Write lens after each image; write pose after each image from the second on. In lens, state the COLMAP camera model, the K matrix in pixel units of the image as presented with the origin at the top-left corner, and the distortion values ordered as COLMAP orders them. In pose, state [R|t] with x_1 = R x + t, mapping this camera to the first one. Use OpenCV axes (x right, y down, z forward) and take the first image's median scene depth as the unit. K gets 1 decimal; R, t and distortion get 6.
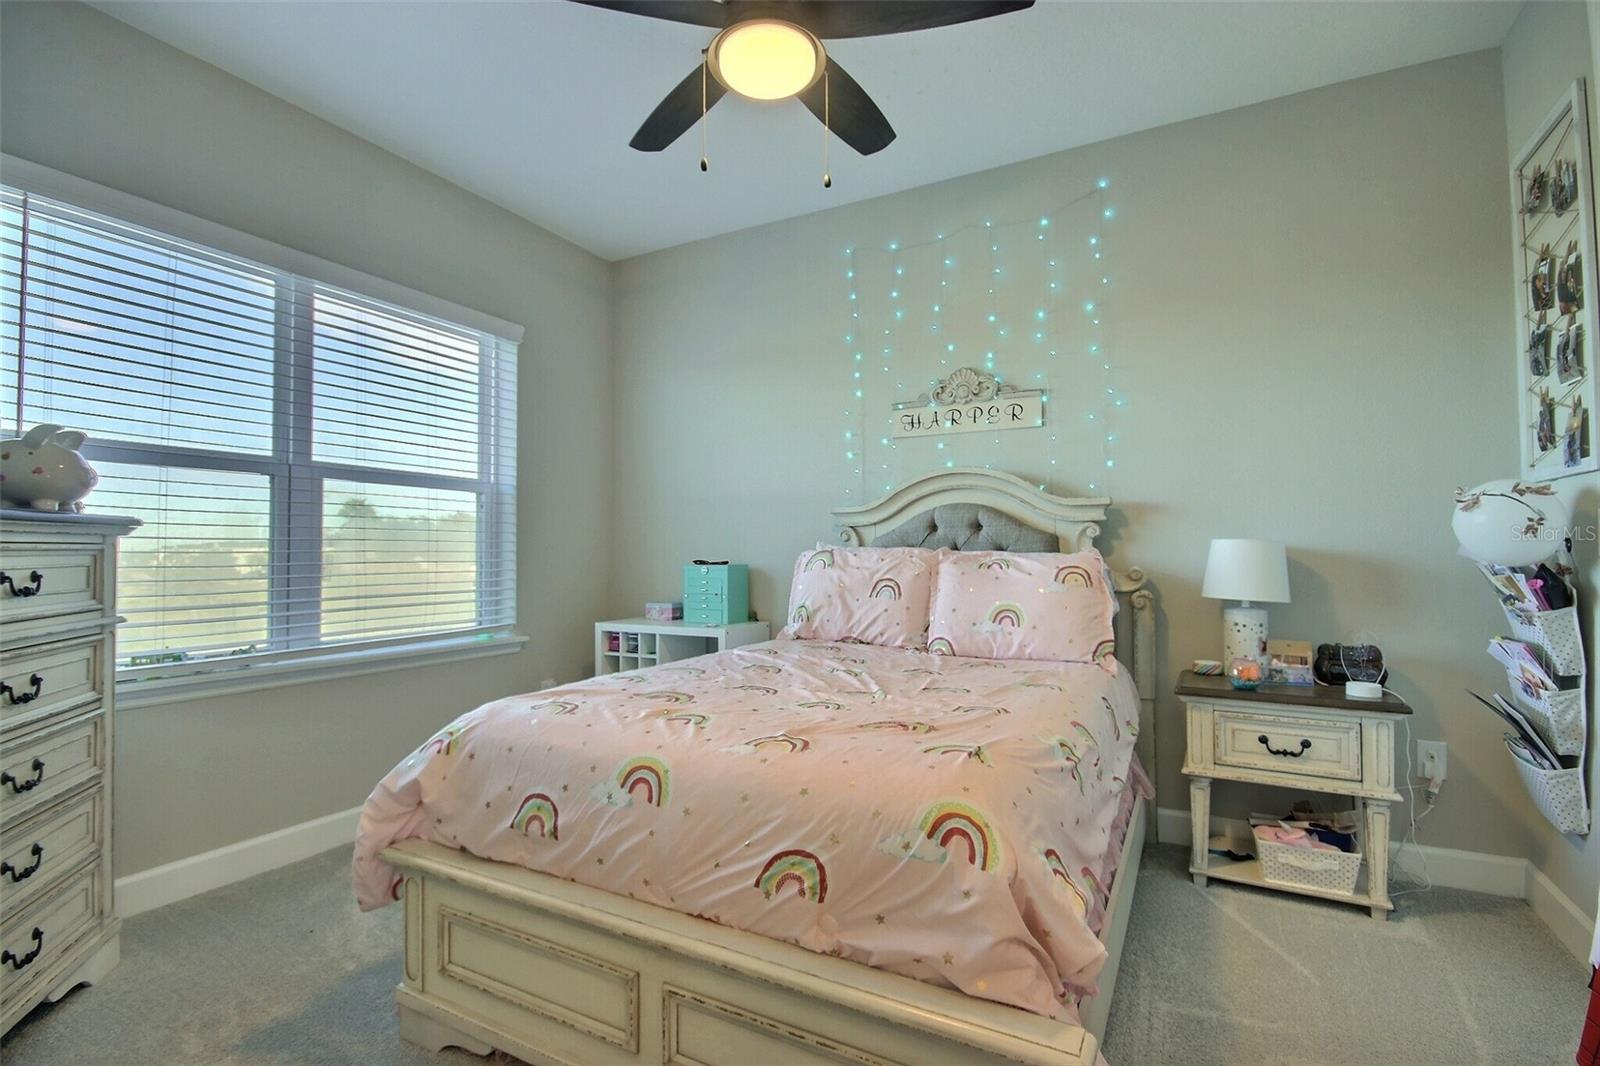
lens RADIAL K [[740.6, 0, 794.2], [0, 740.6, 541.7], [0, 0, 1]] dist [0.006997, -0.010724]
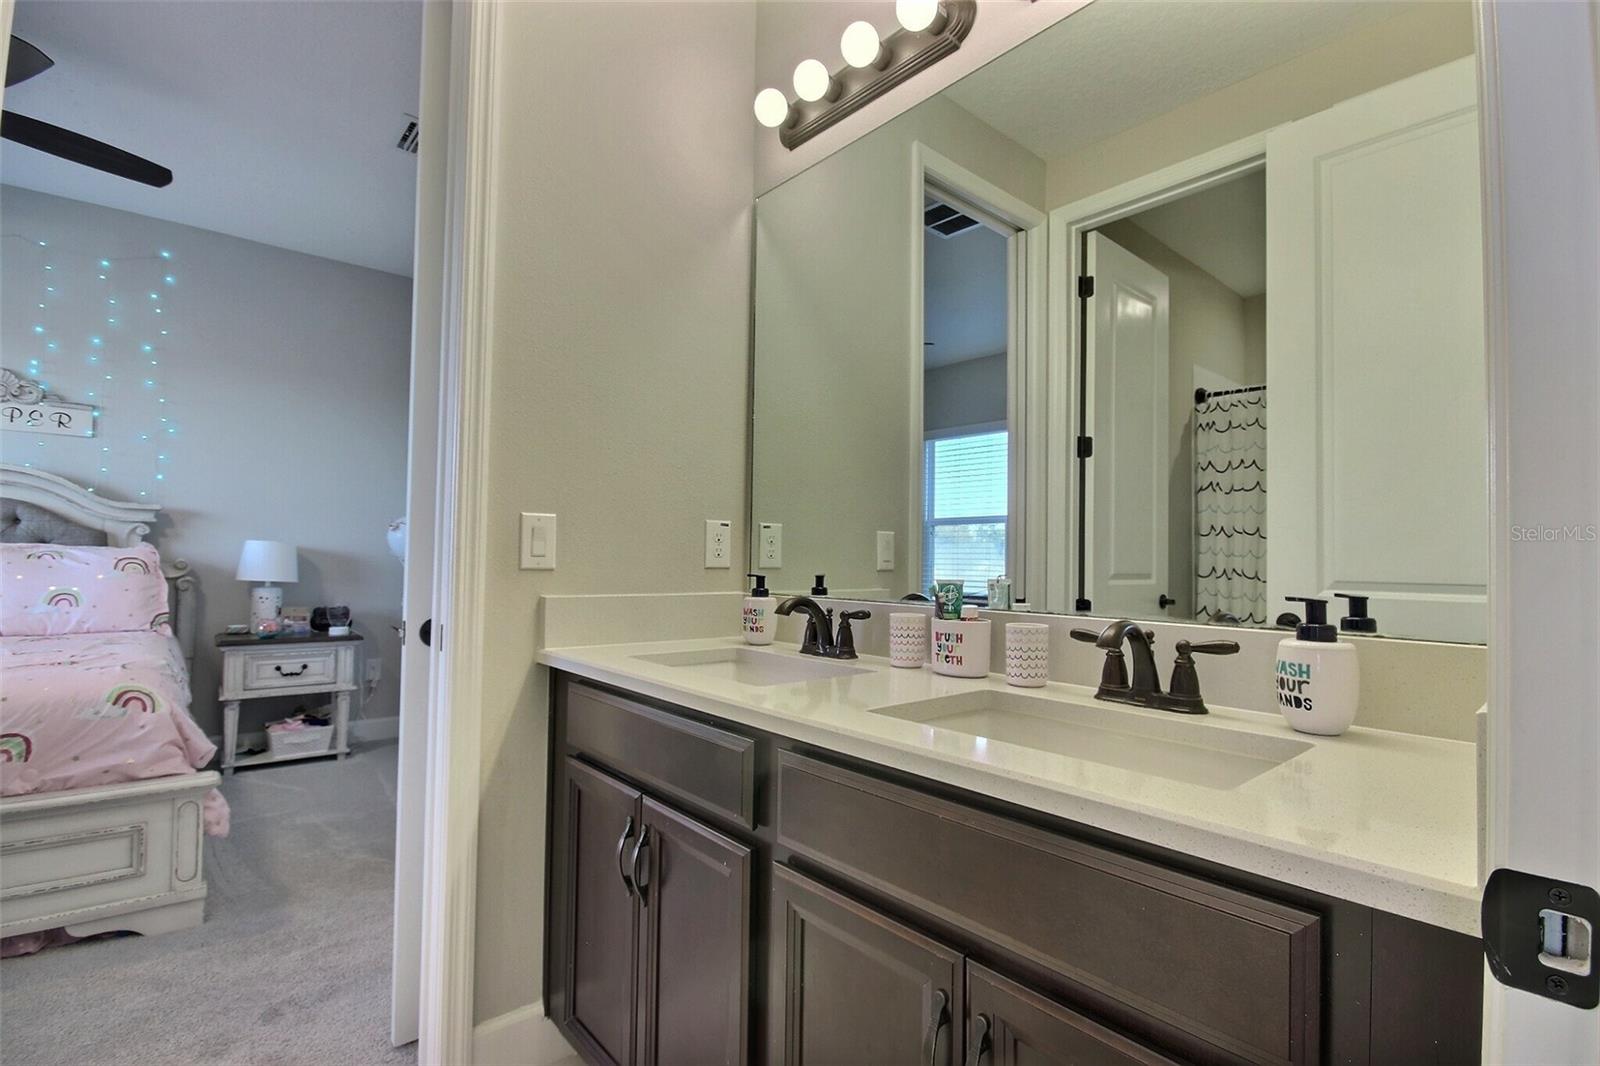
lens RADIAL K [[740.6, 0, 797.7], [0, 740.6, 537.9], [0, 0, 1]] dist [0.006997, -0.010724]
pose [[0.356178, 0.035133, 0.933757, -0.433947], [-0.035201, 0.999088, -0.024164, -0.011342], [-0.933755, -0.024263, 0.357090, -0.561862]]
